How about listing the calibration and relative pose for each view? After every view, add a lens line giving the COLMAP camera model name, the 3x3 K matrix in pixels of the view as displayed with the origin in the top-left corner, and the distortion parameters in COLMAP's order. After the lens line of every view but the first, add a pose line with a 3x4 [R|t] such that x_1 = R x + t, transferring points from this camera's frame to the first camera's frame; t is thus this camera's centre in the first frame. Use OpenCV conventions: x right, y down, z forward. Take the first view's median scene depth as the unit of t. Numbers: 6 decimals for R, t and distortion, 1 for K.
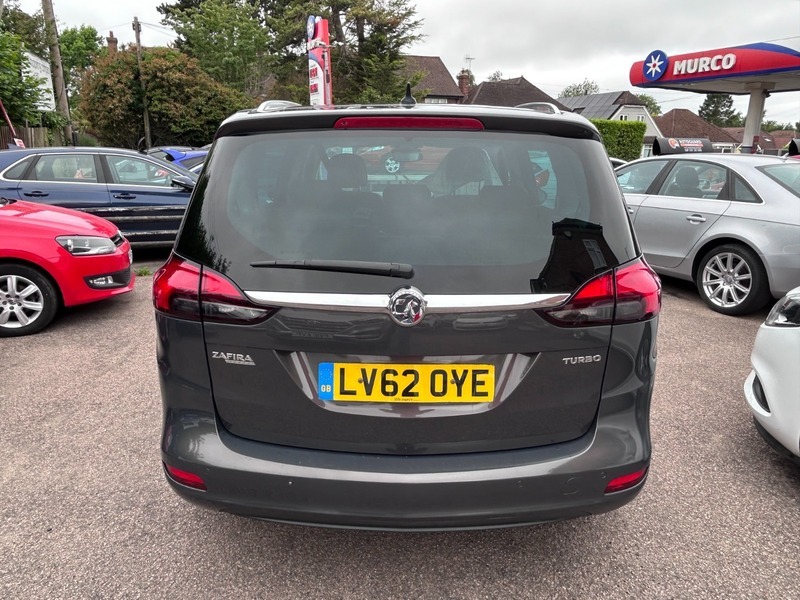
lens RADIAL K [[565.1, 0, 400.8], [0, 565.1, 302.9], [0, 0, 1]] dist [0.039421, -0.050181]
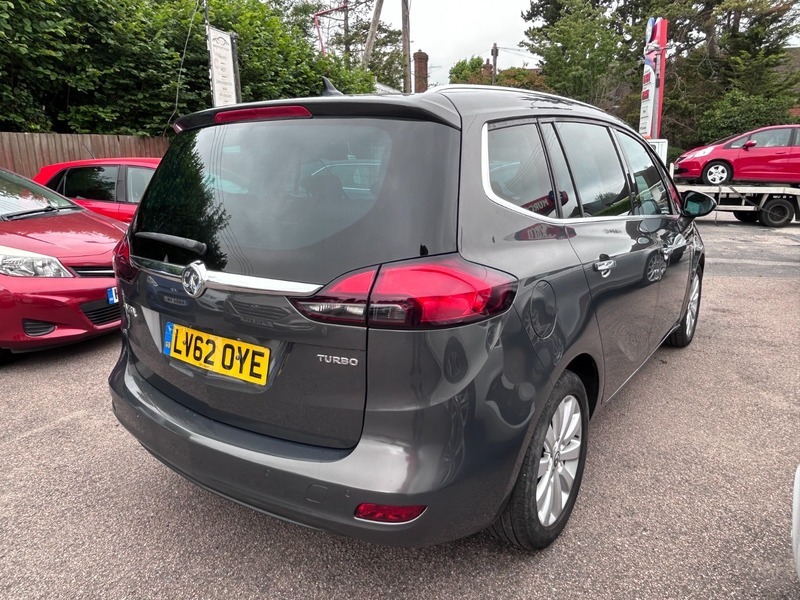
lens RADIAL K [[543.8, 0, 399.6], [0, 543.8, 321.3], [0, 0, 1]] dist [0.000724, 0.005051]
pose [[0.831860, 0.145766, -0.535500, 0.860714], [-0.134573, 0.989074, 0.060183, -0.027759], [0.538422, 0.022000, 0.842388, 0.313988]]
